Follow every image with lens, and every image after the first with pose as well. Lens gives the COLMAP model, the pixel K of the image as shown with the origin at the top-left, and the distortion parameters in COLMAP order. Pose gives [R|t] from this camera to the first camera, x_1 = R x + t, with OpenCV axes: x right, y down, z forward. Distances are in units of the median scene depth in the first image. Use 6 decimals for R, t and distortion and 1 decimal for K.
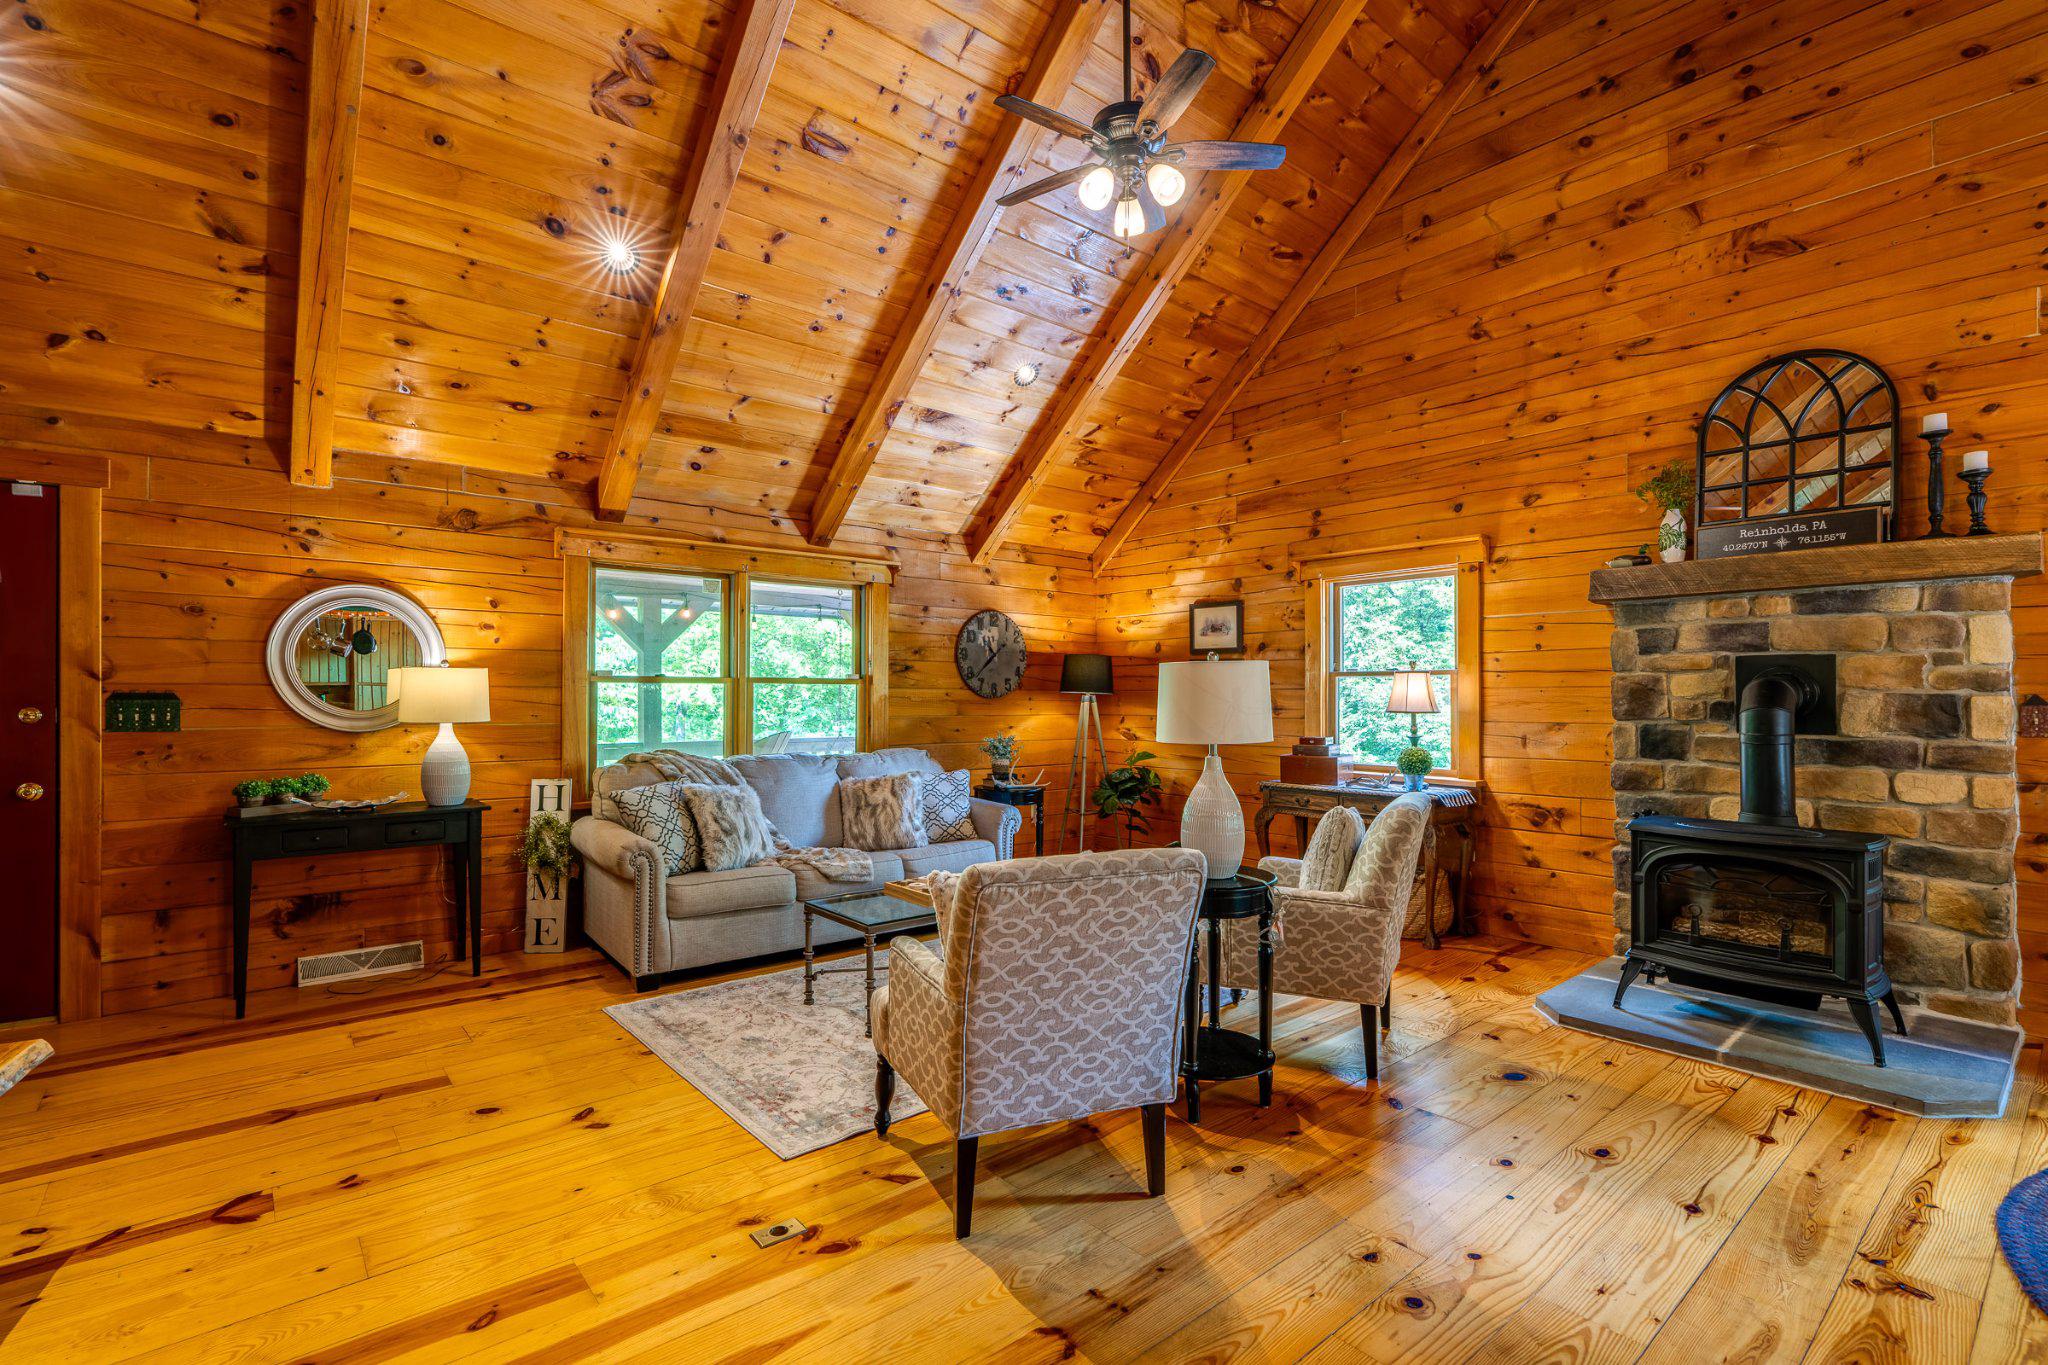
lens RADIAL K [[948.8, 0, 1020.4], [0, 948.8, 691.5], [0, 0, 1]] dist [-0.001244, 0.001317]
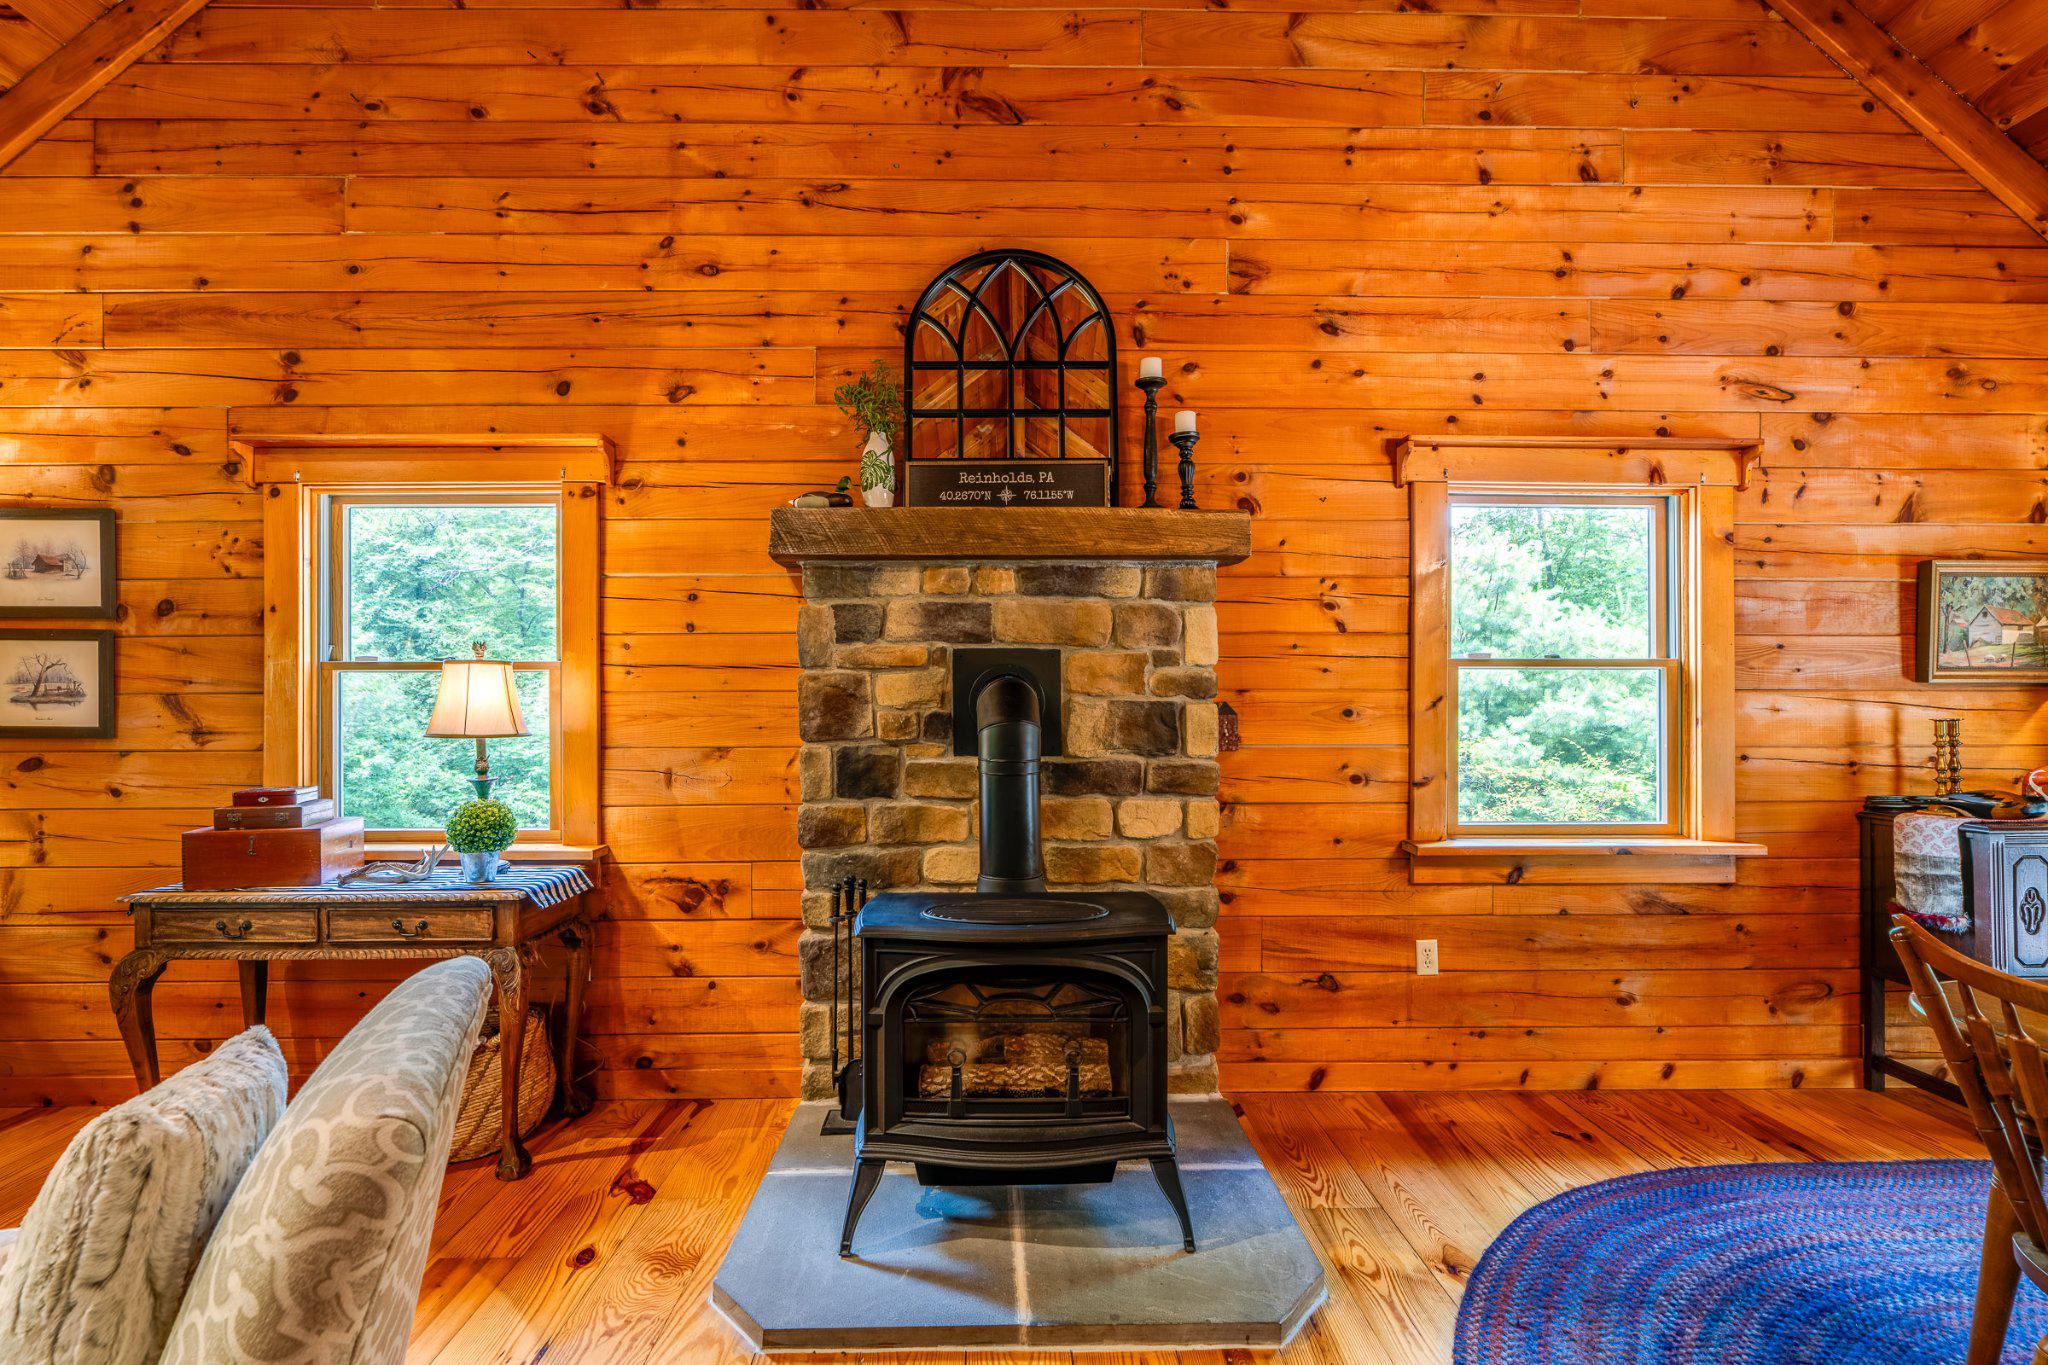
lens RADIAL K [[936.6, 0, 1016.4], [0, 936.6, 701.9], [0, 0, 1]] dist [-0.005004, 0.000270]
pose [[0.633853, 0.001093, 0.773453, 0.222784], [-0.001201, 0.999999, -0.000430, 0.002751], [-0.773453, -0.000657, 0.633853, 0.482734]]
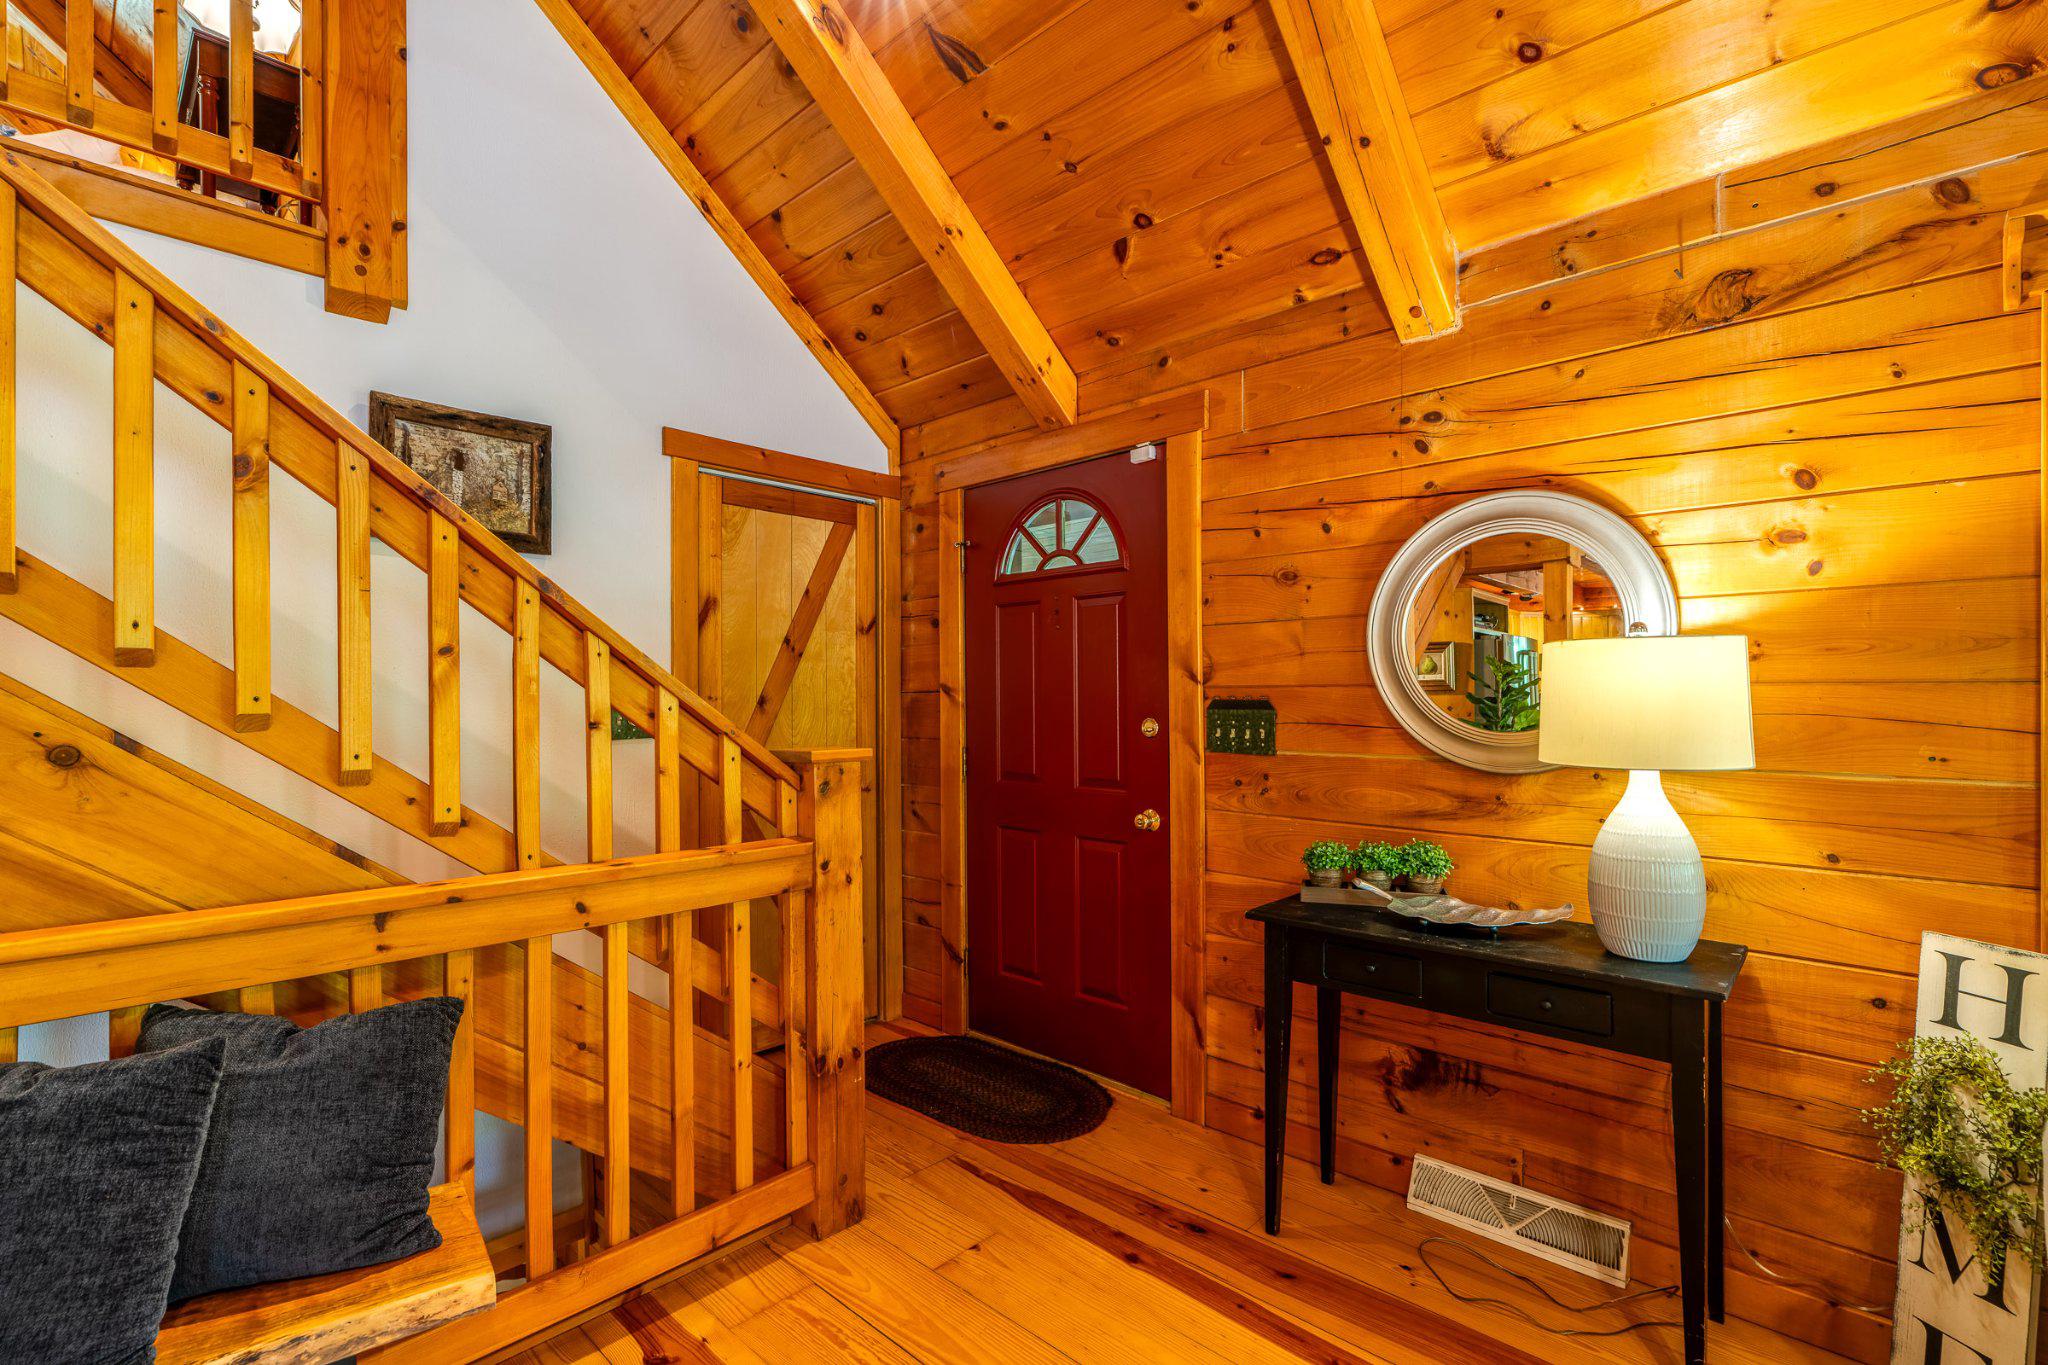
lens RADIAL K [[926.0, 0, 1022.3], [0, 926.0, 697.3], [0, 0, 1]] dist [-0.001461, 0.000368]
pose [[0.109159, -0.002154, -0.994022, -0.212799], [0.006234, 0.999979, -0.001482, -0.000380], [0.994005, -0.006035, 0.109171, 0.667284]]
